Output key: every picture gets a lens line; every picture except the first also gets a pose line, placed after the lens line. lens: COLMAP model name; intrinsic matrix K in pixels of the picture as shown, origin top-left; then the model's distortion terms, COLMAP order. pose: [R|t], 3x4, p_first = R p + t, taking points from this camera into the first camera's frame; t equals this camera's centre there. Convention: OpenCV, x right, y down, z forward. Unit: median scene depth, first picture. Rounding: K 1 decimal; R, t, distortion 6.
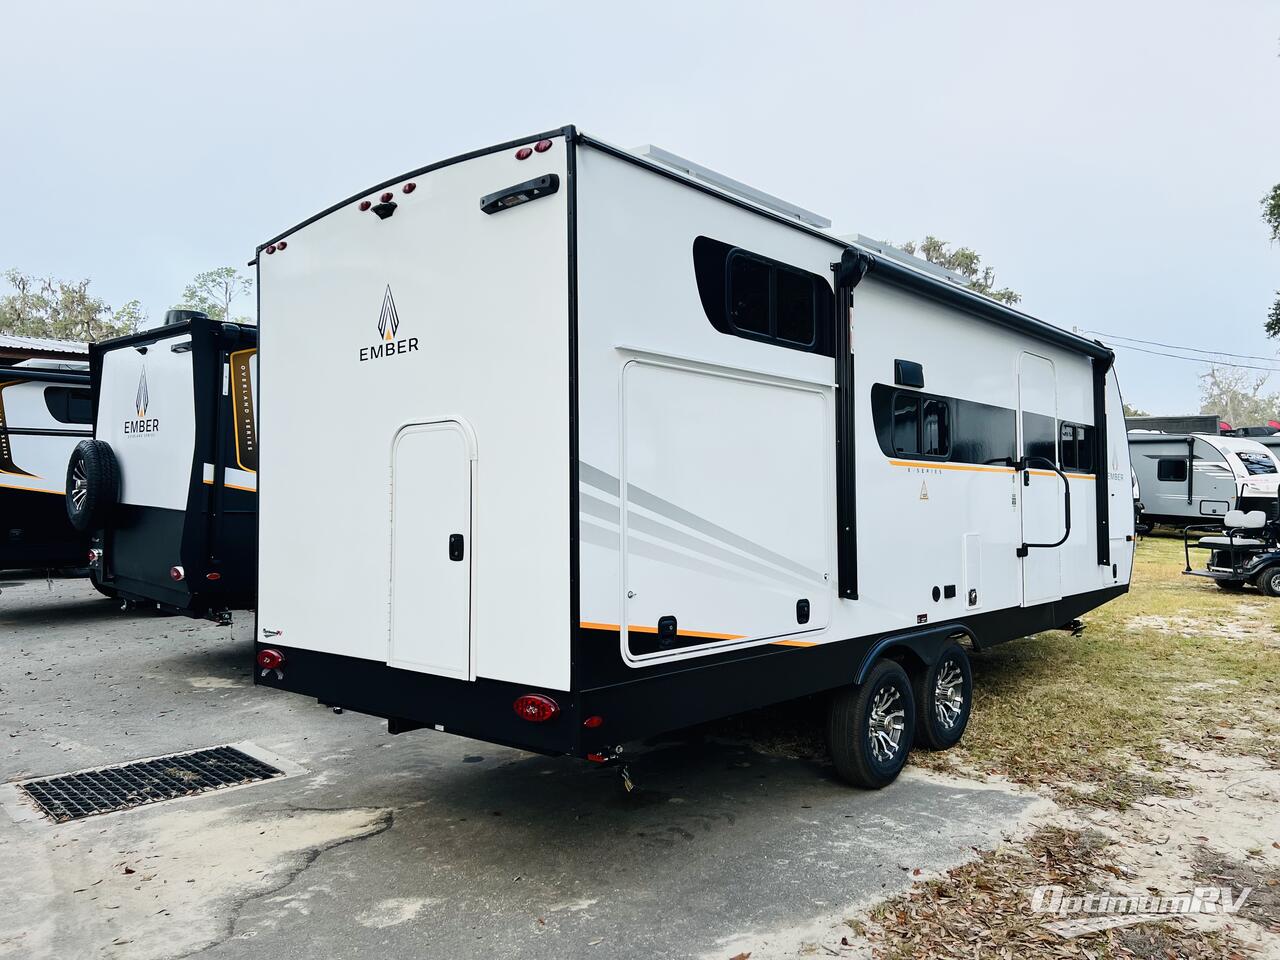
lens RADIAL K [[962.5, 0, 645.4], [0, 962.5, 477.0], [0, 0, 1]] dist [0.035667, -0.012105]
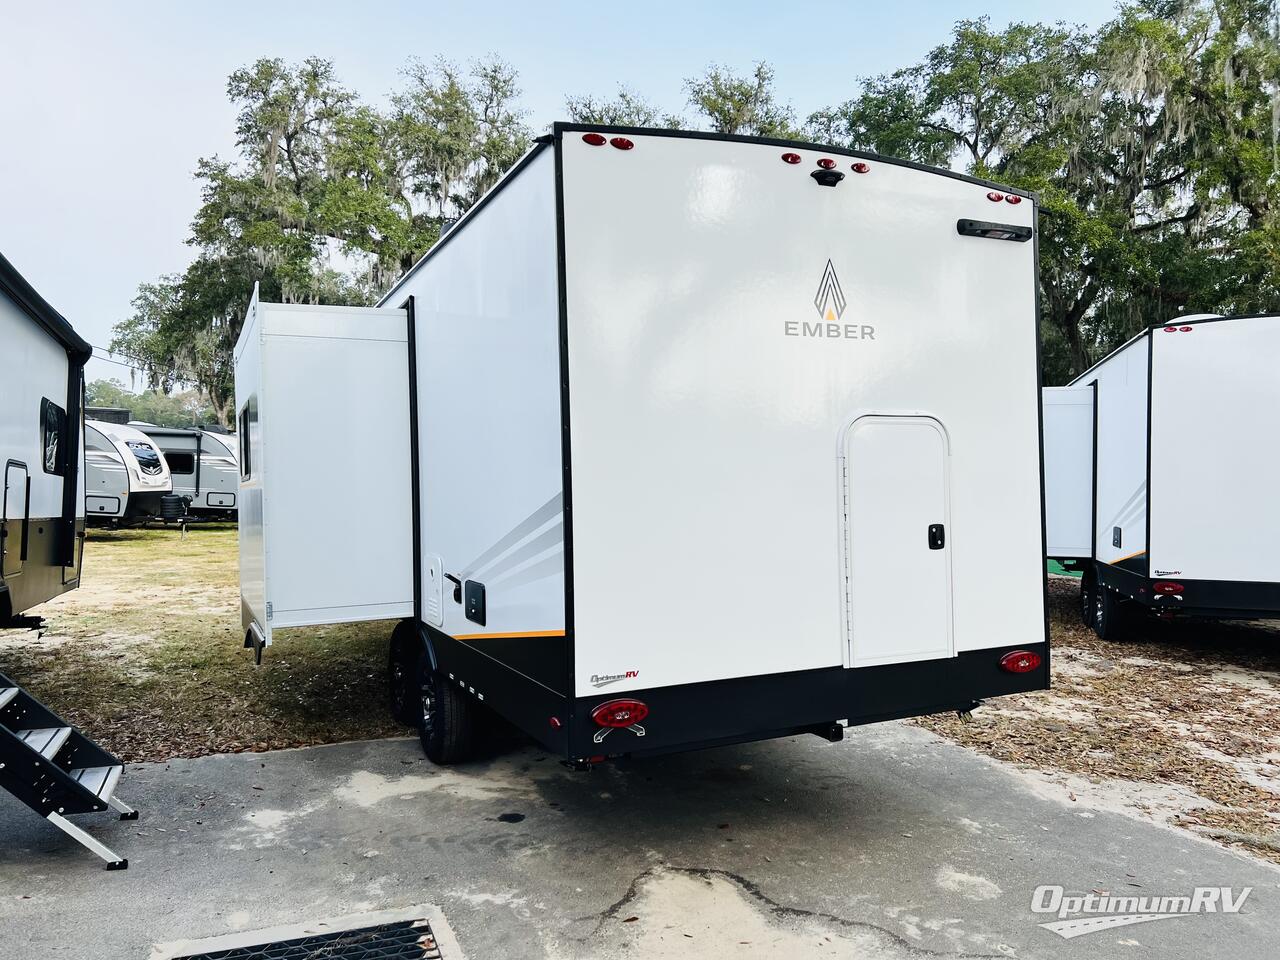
lens RADIAL K [[962.5, 0, 645.1], [0, 962.5, 486.2], [0, 0, 1]] dist [0.035667, -0.012105]
pose [[0.385667, 0.000914, 0.922638, -1.175226], [-0.016938, 0.999838, 0.006089, 0.014362], [-0.922483, -0.017976, 0.385620, 0.796885]]
